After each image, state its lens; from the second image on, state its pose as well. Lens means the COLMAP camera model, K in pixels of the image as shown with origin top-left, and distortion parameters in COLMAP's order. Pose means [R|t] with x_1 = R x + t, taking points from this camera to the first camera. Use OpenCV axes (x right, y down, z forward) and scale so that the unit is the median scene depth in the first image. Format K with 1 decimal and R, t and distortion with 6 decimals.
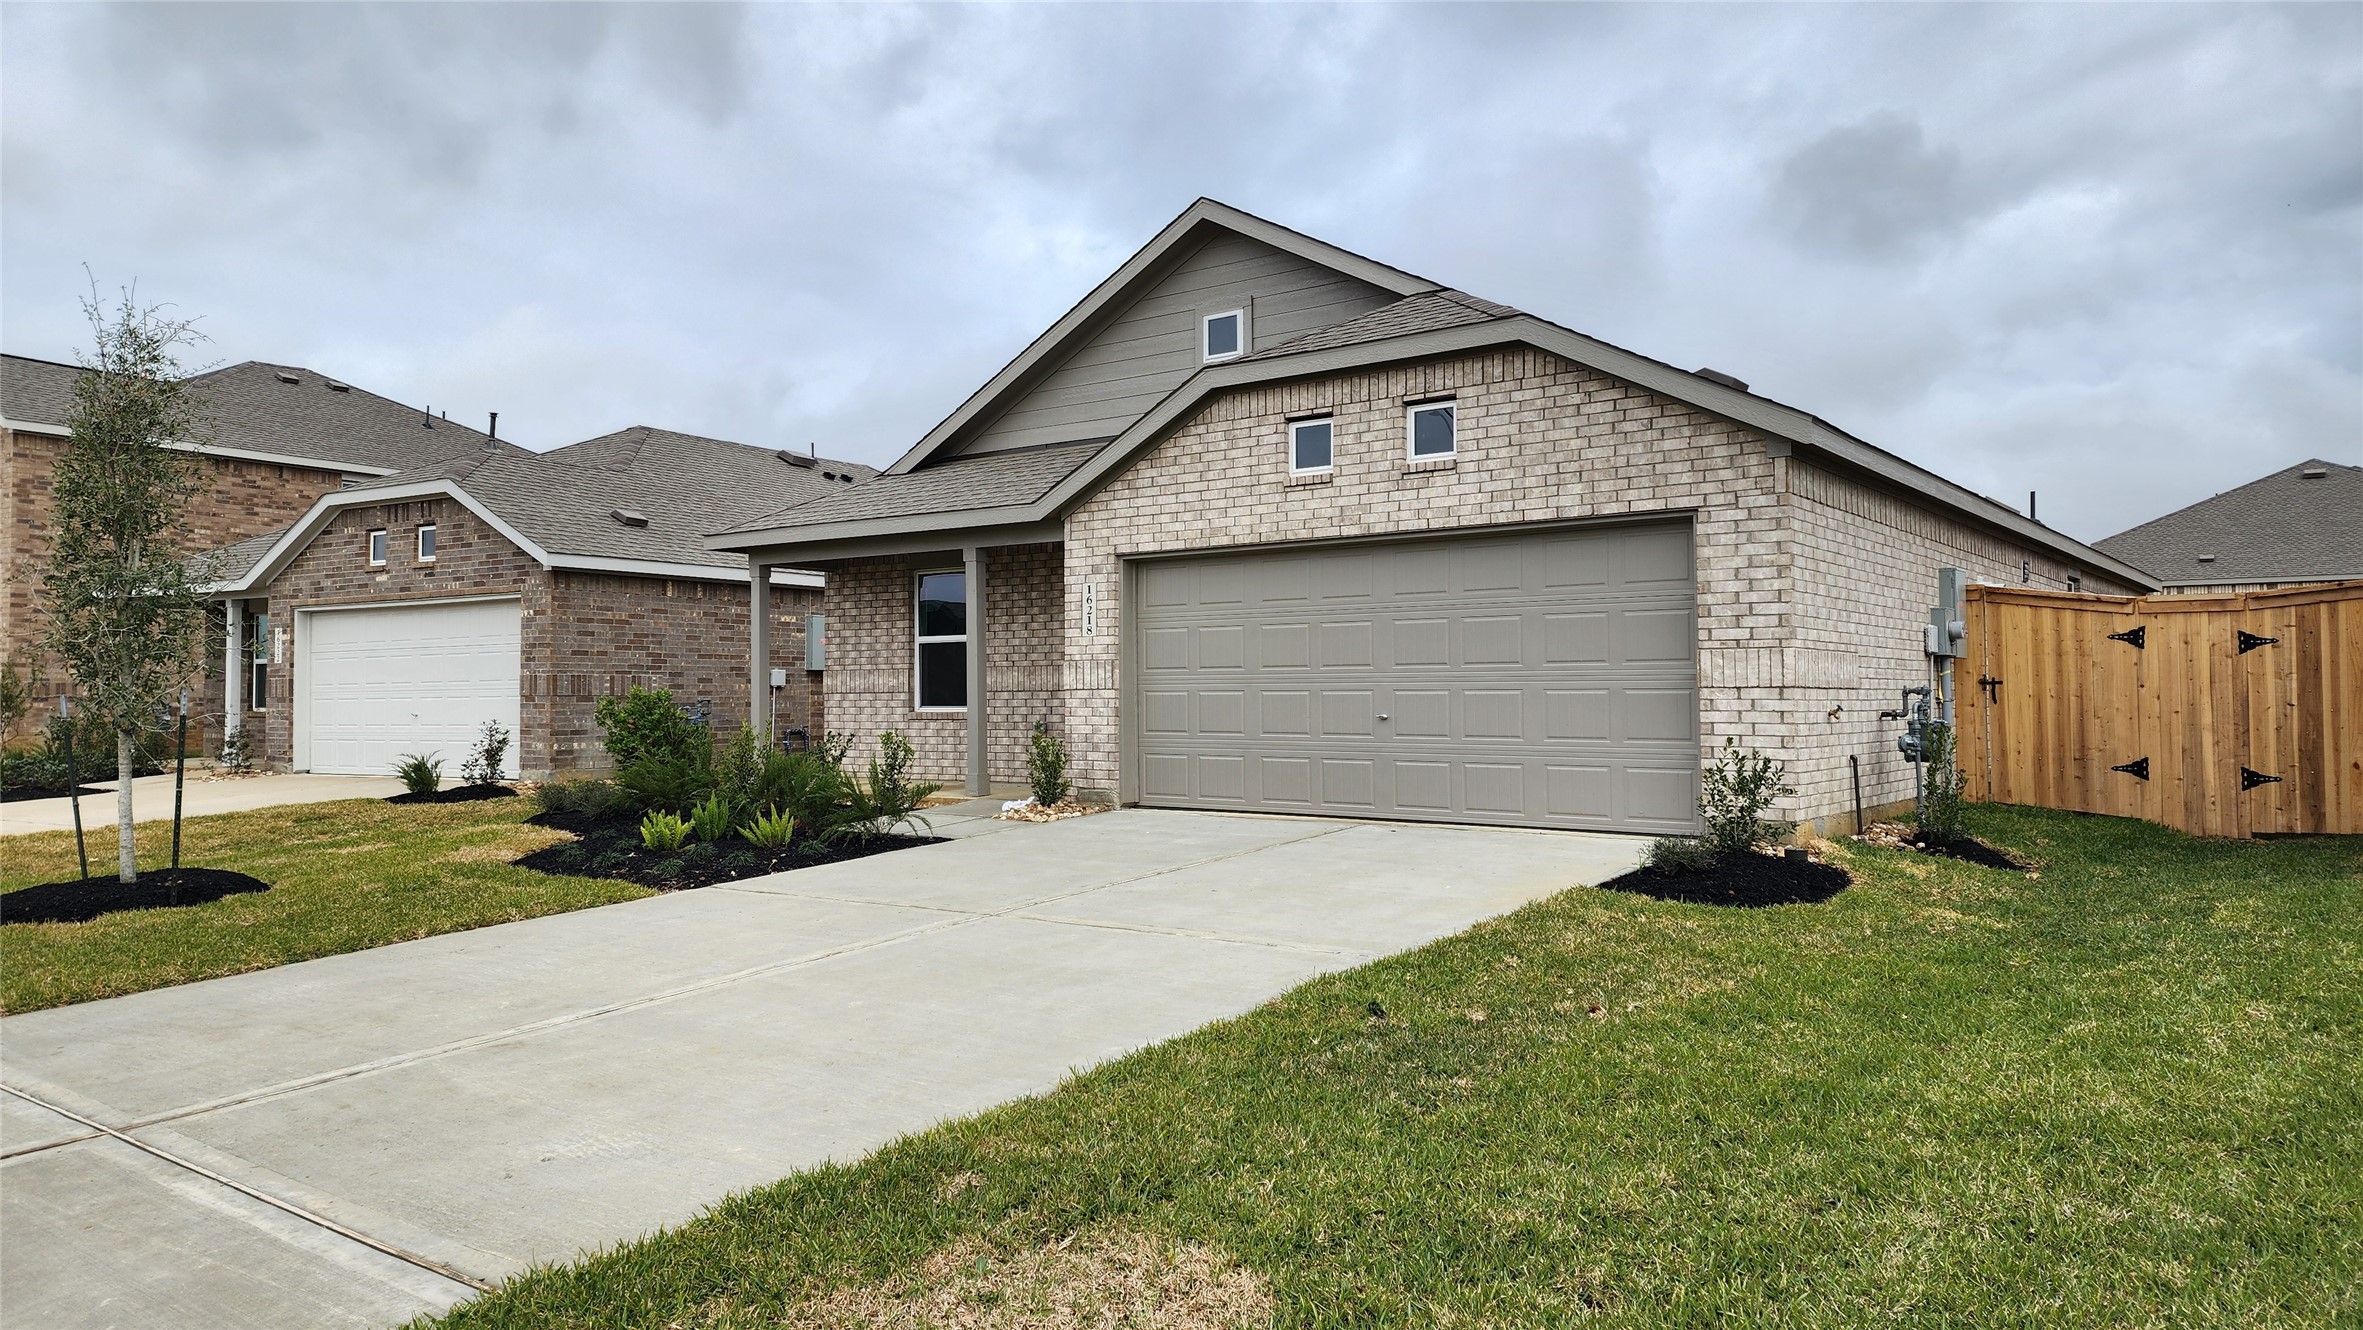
lens RADIAL K [[1587.3, 0, 1181.5], [0, 1587.3, 665.0], [0, 0, 1]] dist [0.110132, 0.000149]
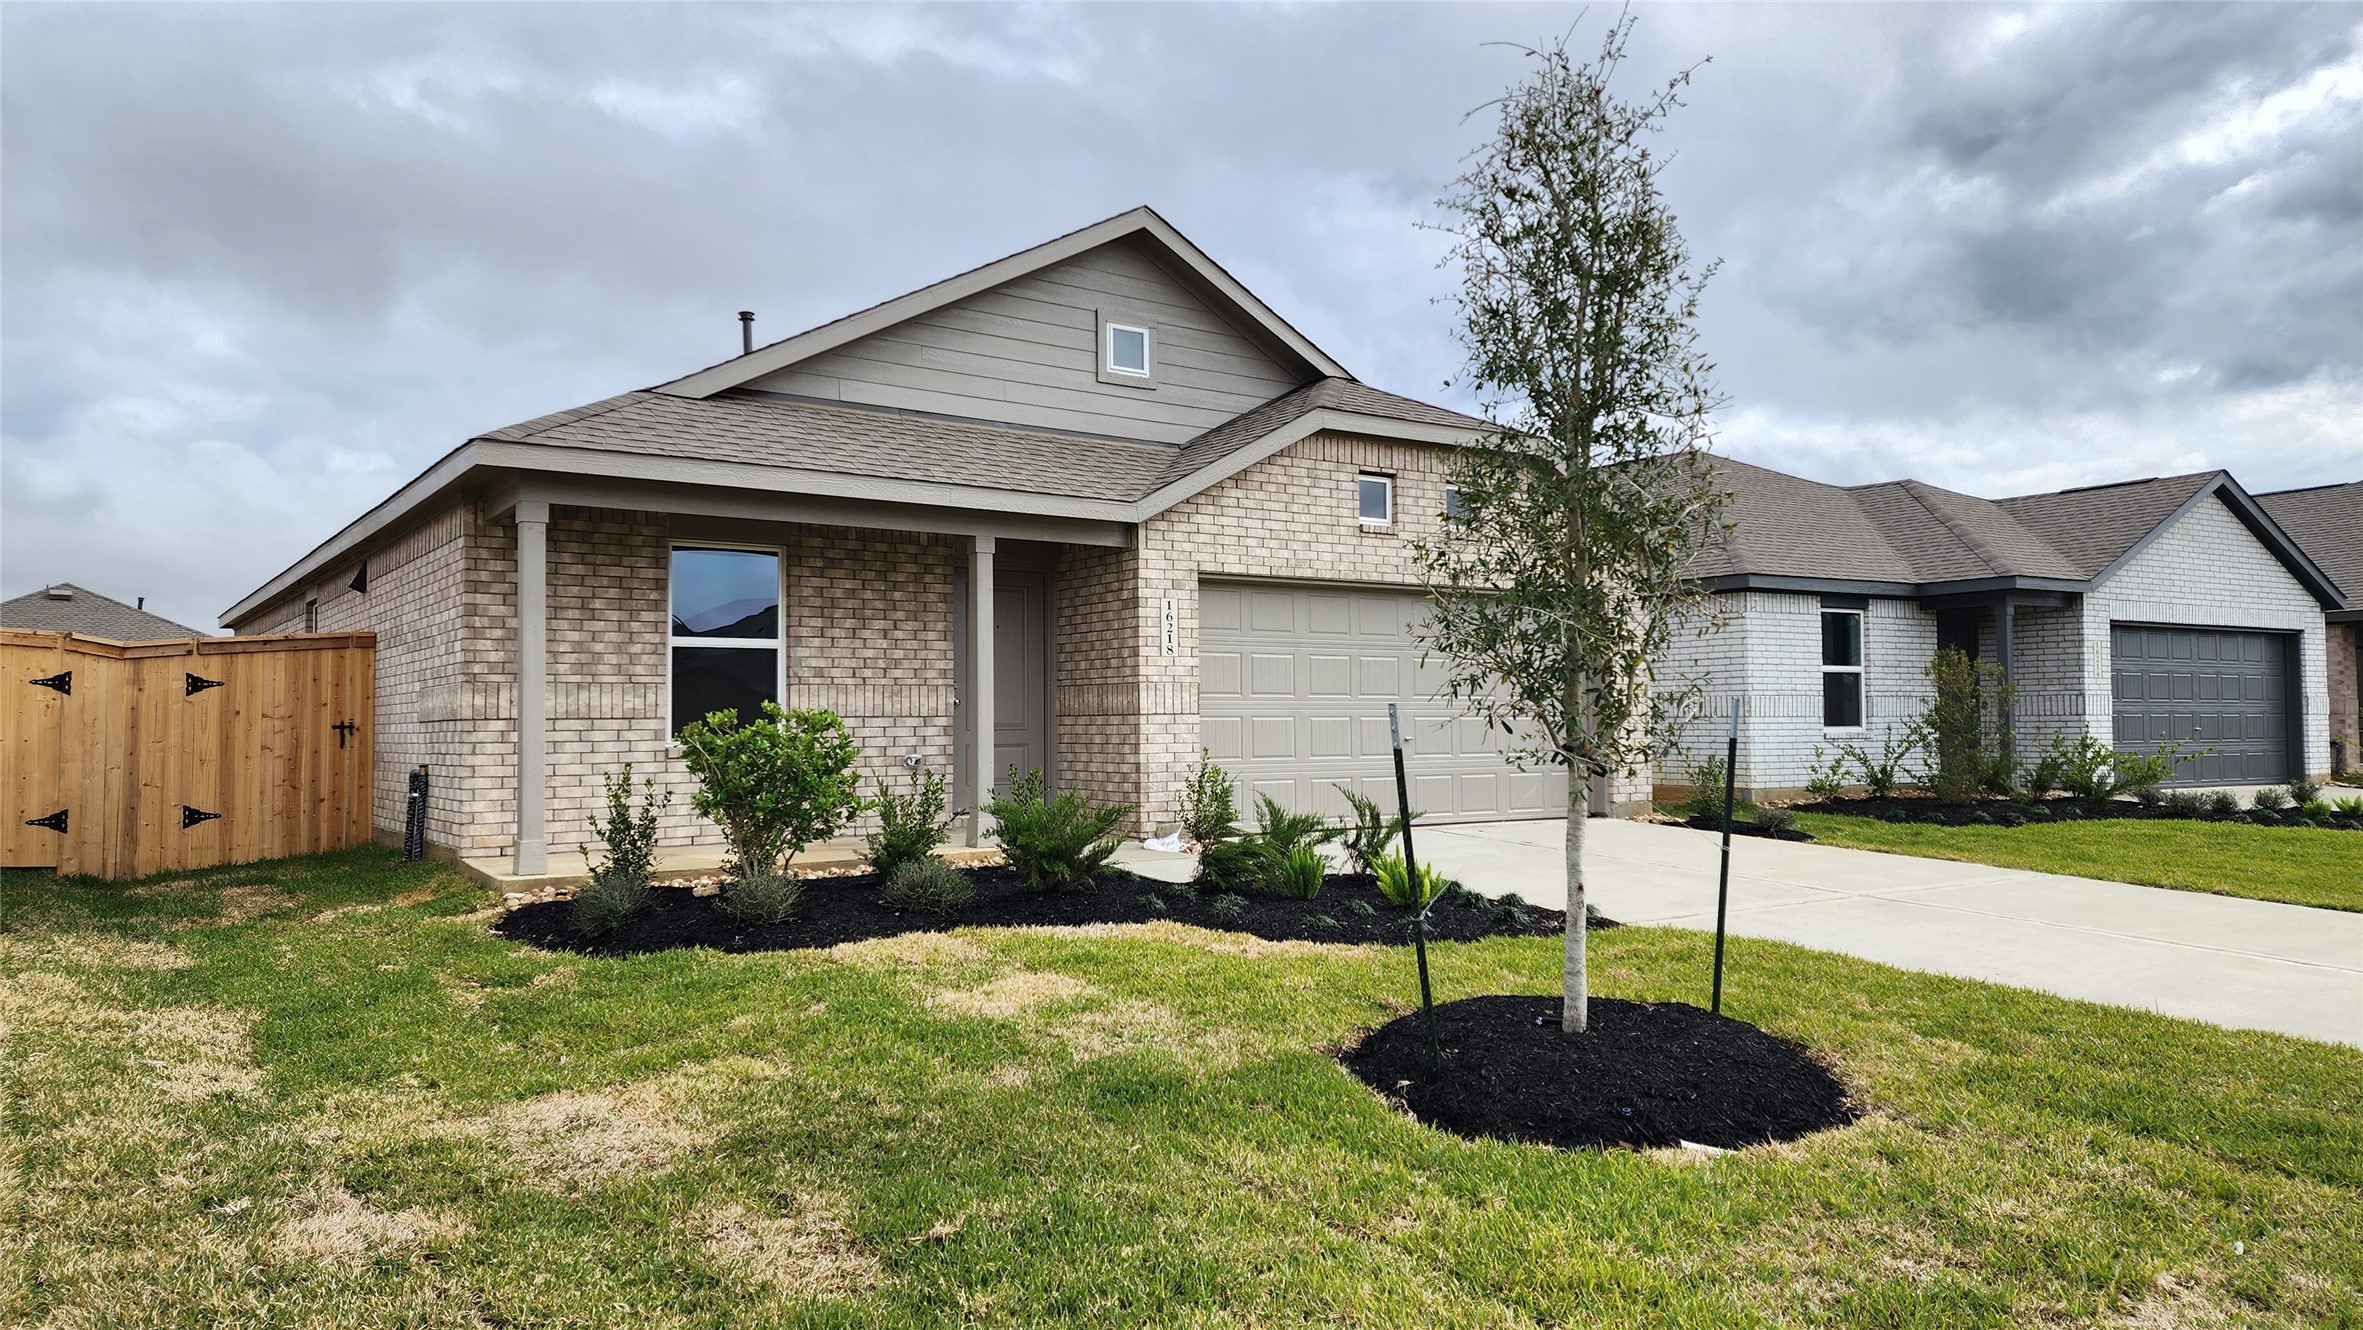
lens RADIAL K [[1587.3, 0, 1181.5], [0, 1587.3, 665.0], [0, 0, 1]] dist [0.110132, 0.000149]
pose [[0.294090, 0.038540, 0.955000, -0.943145], [-0.013703, 0.999254, -0.036106, 0.020218], [-0.955679, -0.002468, 0.294399, 0.731848]]
